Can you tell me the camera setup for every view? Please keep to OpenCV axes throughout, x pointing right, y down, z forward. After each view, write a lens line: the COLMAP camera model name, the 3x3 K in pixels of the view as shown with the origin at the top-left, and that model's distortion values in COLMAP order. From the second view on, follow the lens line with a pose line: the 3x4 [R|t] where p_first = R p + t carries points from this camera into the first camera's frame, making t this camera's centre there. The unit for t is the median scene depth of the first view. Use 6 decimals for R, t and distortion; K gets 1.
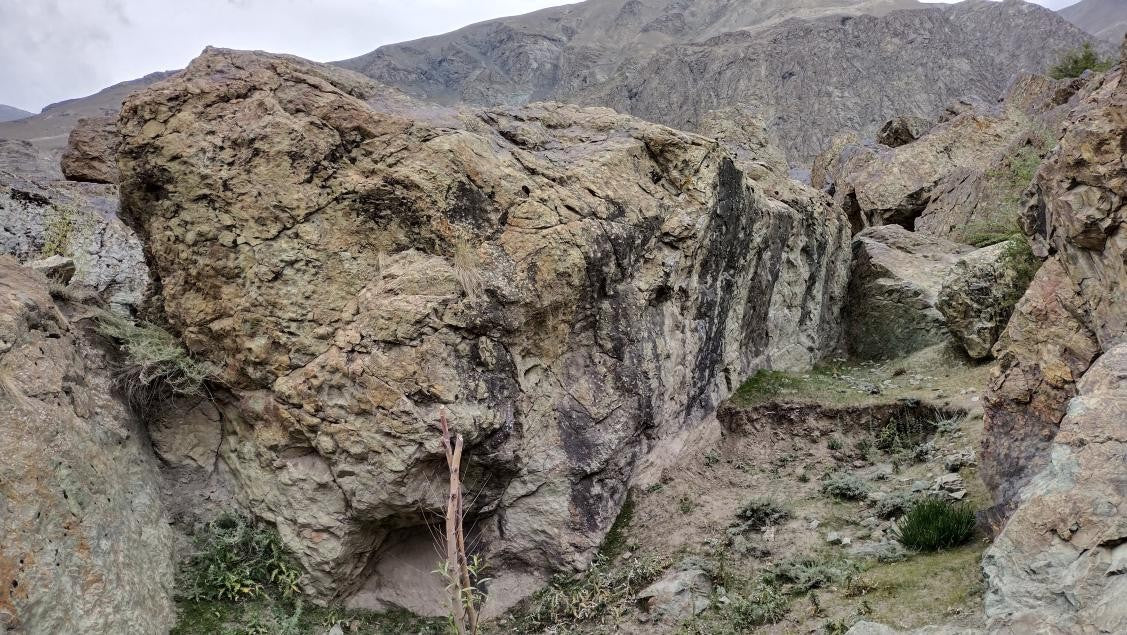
lens RADIAL K [[840.3, 0, 552.4], [0, 840.3, 320.6], [0, 0, 1]] dist [0.061926, -0.072246]
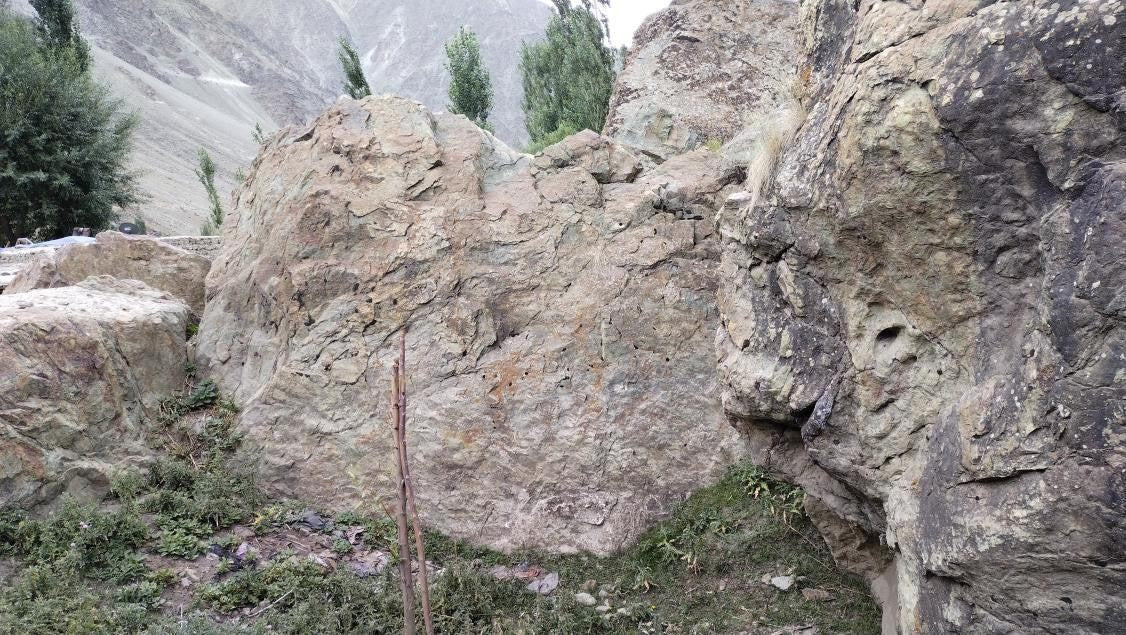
lens RADIAL K [[839.5, 0, 559.9], [0, 839.5, 320.2], [0, 0, 1]] dist [0.061926, -0.072246]
pose [[-0.204907, 0.189341, -0.960293, 0.551315], [0.049214, 0.981863, 0.183093, -0.059609], [0.977543, -0.009743, -0.210509, 0.944253]]
